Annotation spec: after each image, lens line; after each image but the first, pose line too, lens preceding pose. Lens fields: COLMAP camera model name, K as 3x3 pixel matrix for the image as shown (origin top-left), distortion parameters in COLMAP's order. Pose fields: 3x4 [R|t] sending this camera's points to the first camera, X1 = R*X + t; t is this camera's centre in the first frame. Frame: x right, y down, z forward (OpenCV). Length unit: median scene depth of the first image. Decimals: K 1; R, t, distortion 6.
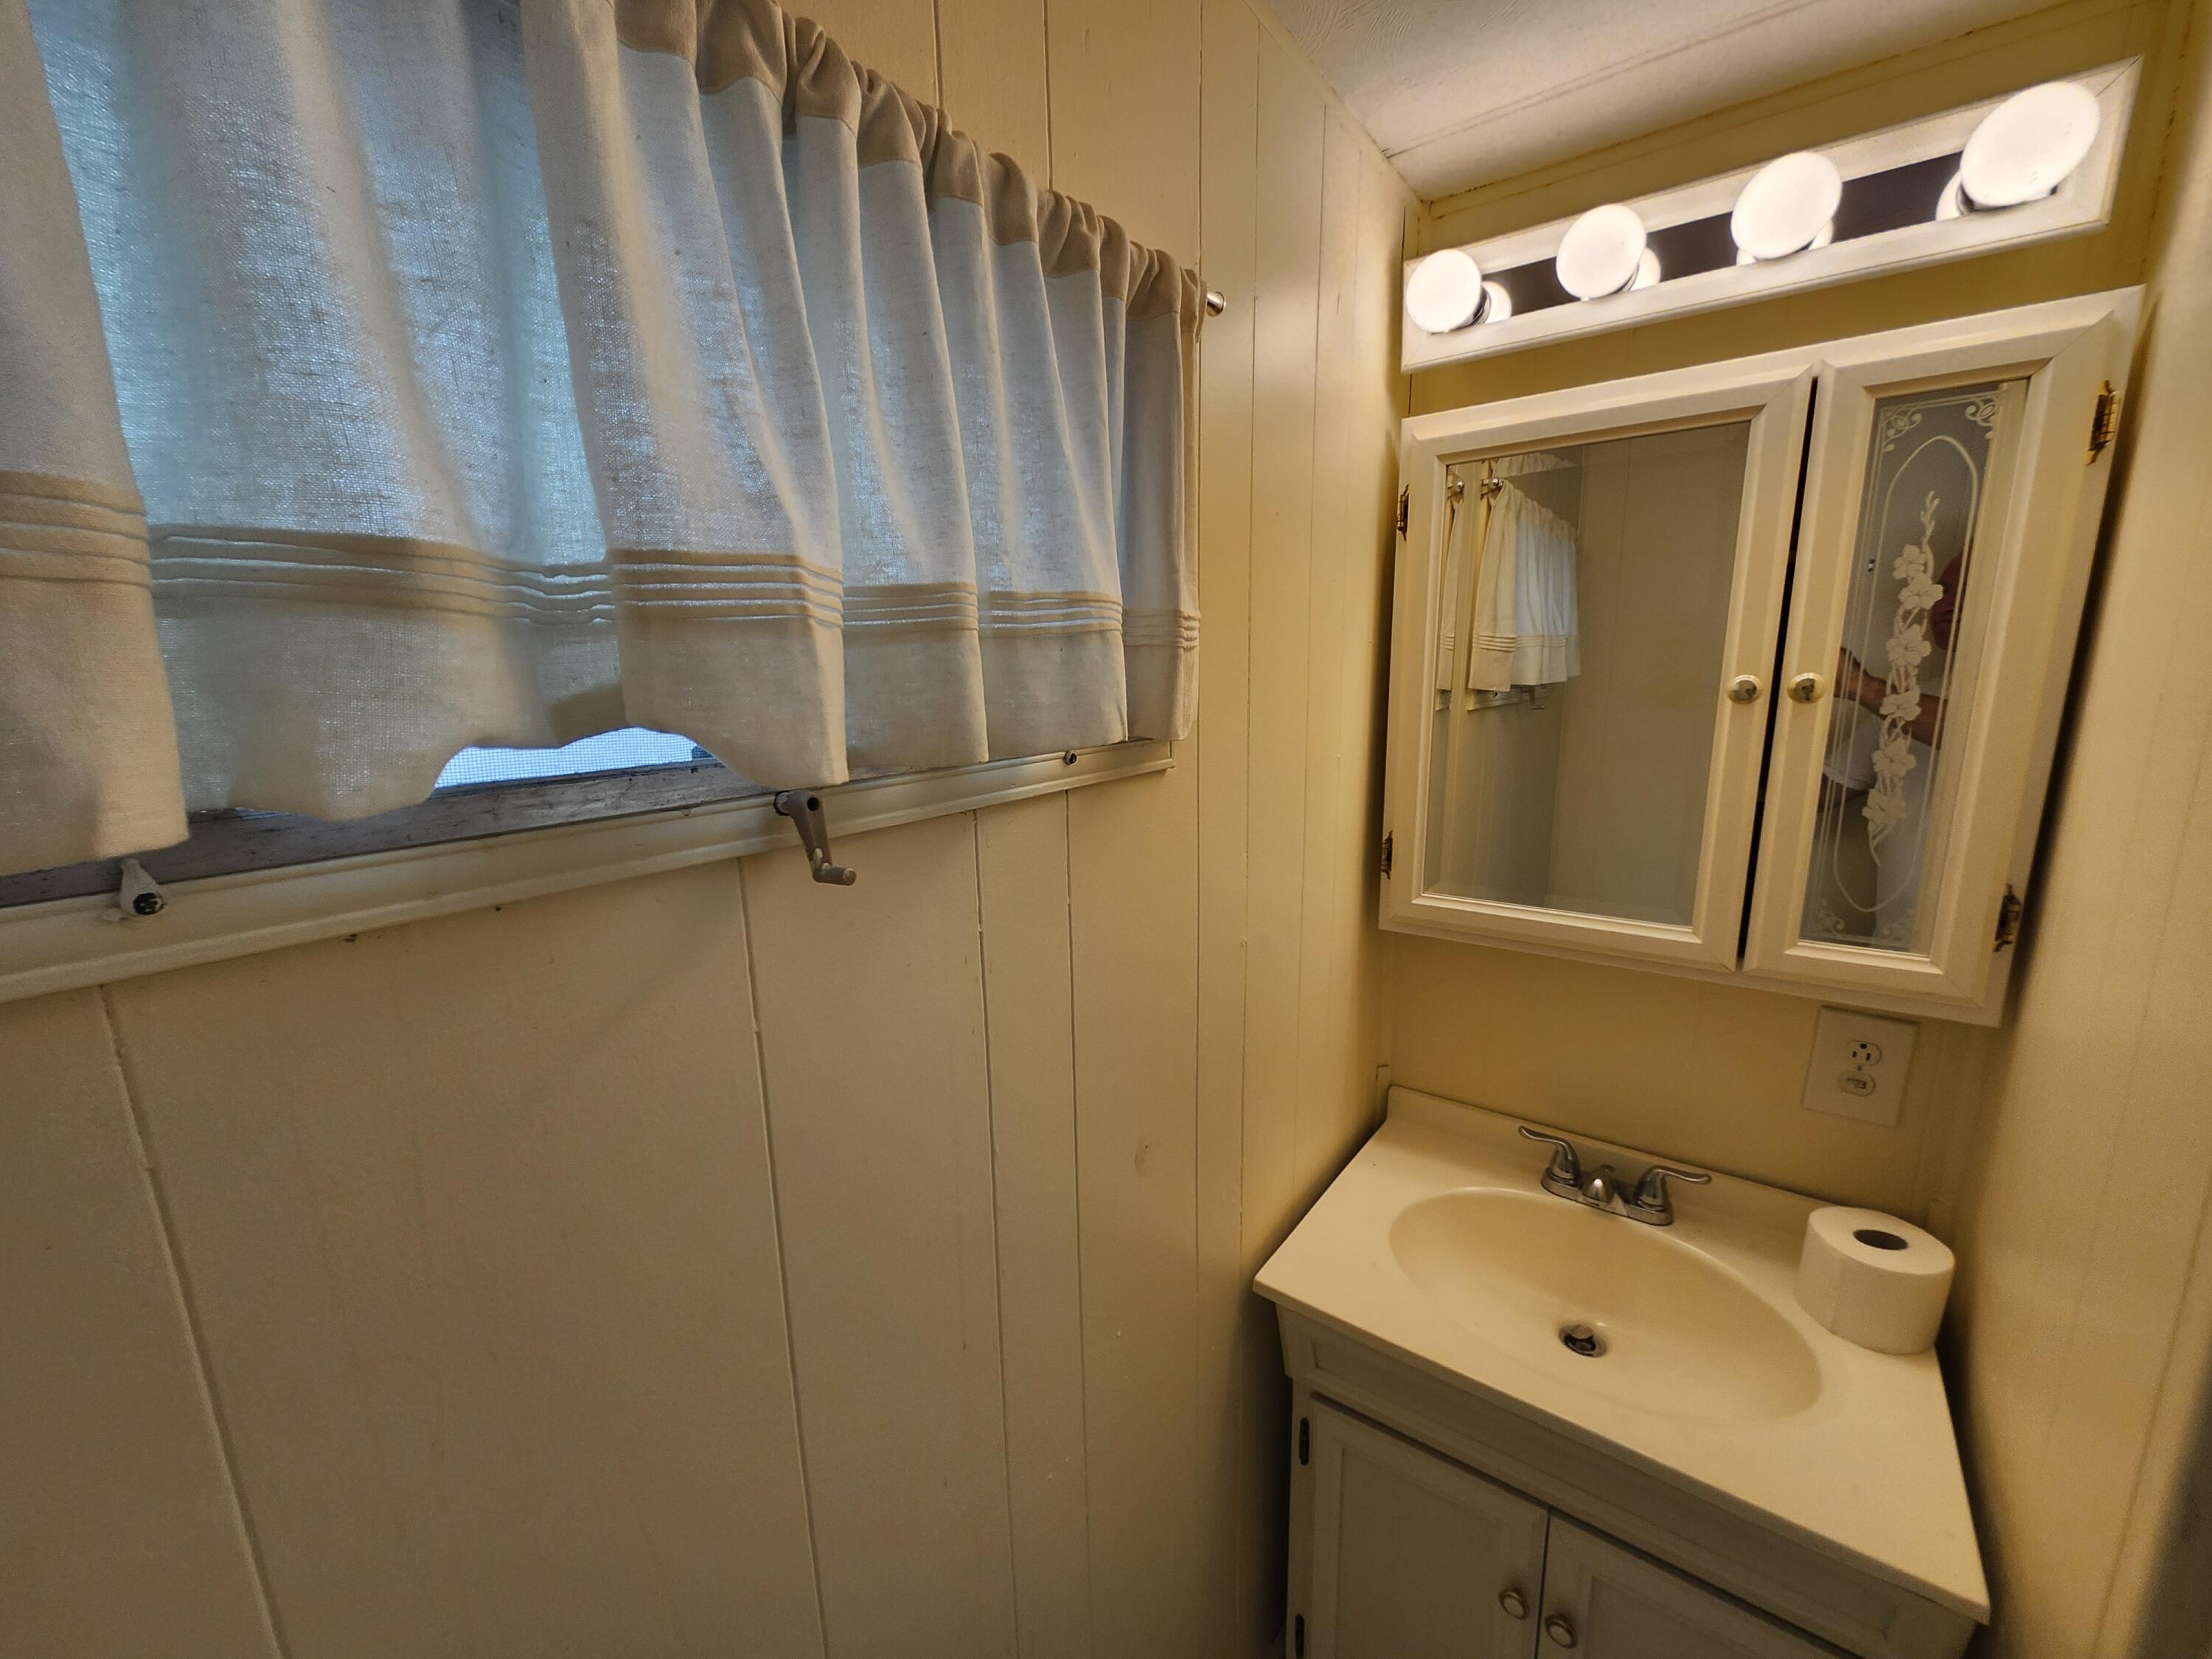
lens RADIAL K [[868.4, 0, 1113.5], [0, 868.4, 834.0], [0, 0, 1]] dist [0.016266, 0.000143]
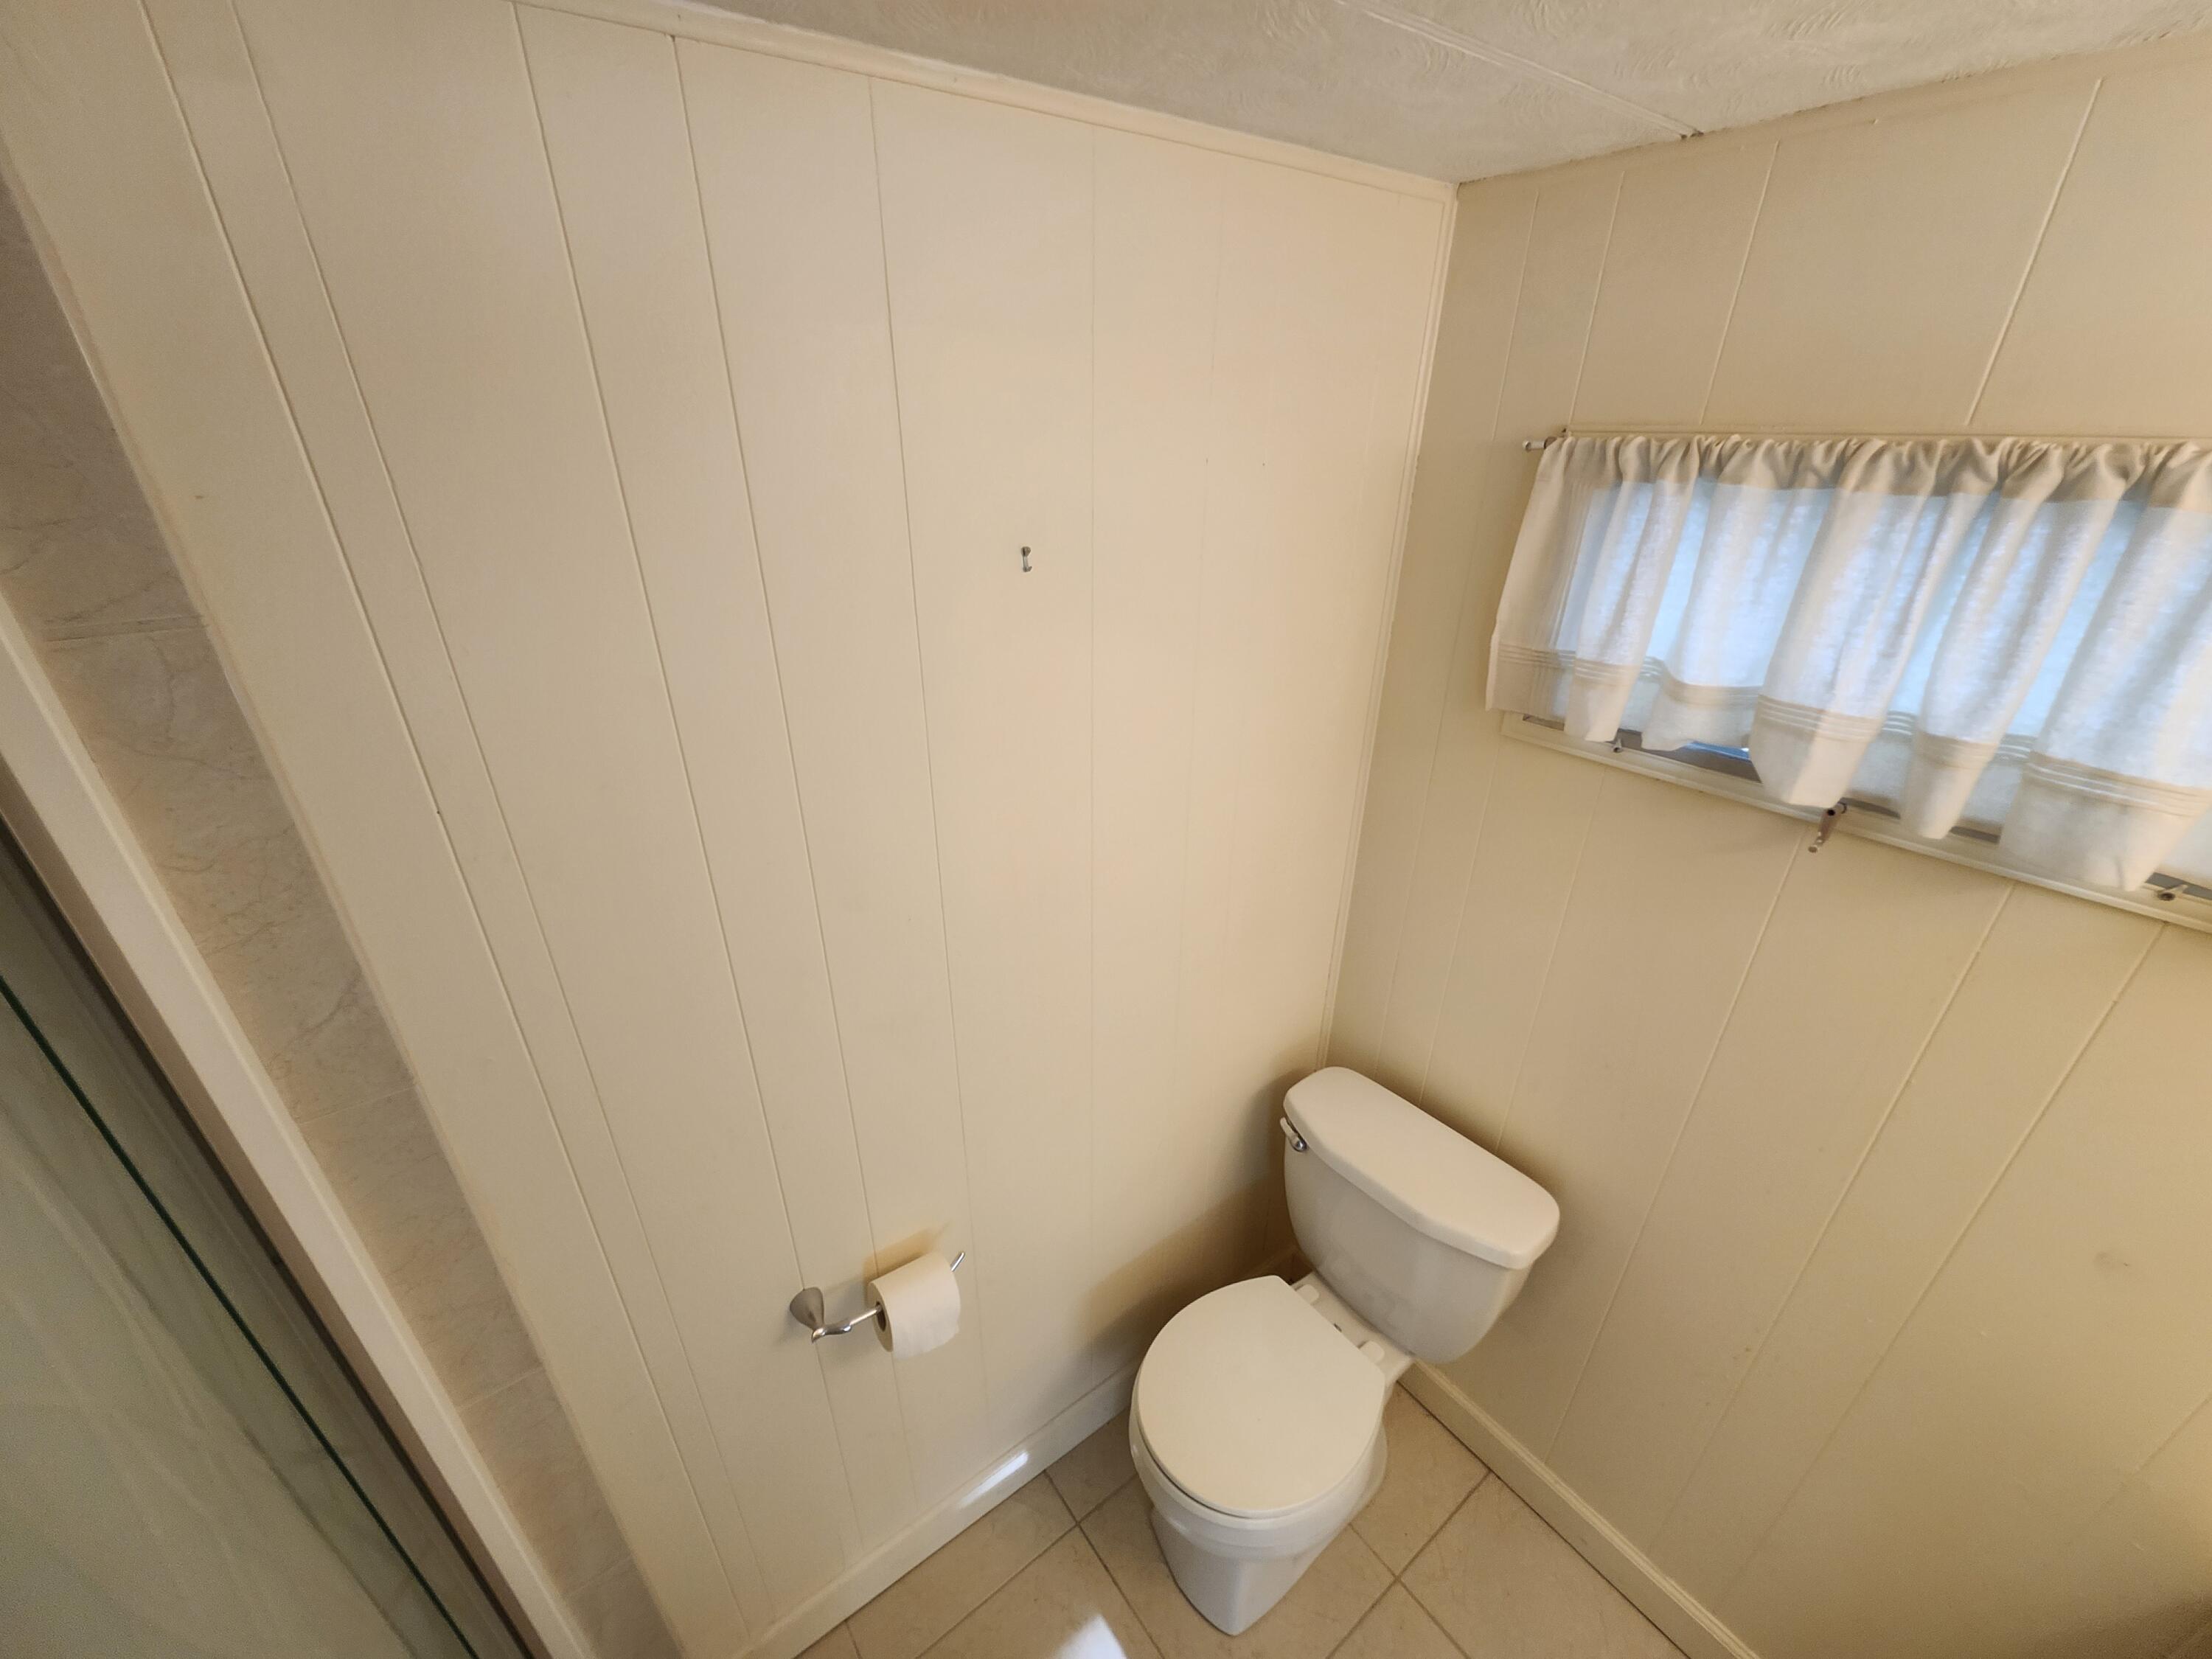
lens RADIAL K [[868.4, 0, 1106.7], [0, 868.4, 842.2], [0, 0, 1]] dist [0.016266, 0.000143]
pose [[-0.287708, 0.441460, -0.849905, 1.661222], [-0.180475, 0.846536, 0.500804, -0.604606], [0.940560, 0.297472, -0.163882, -0.219822]]
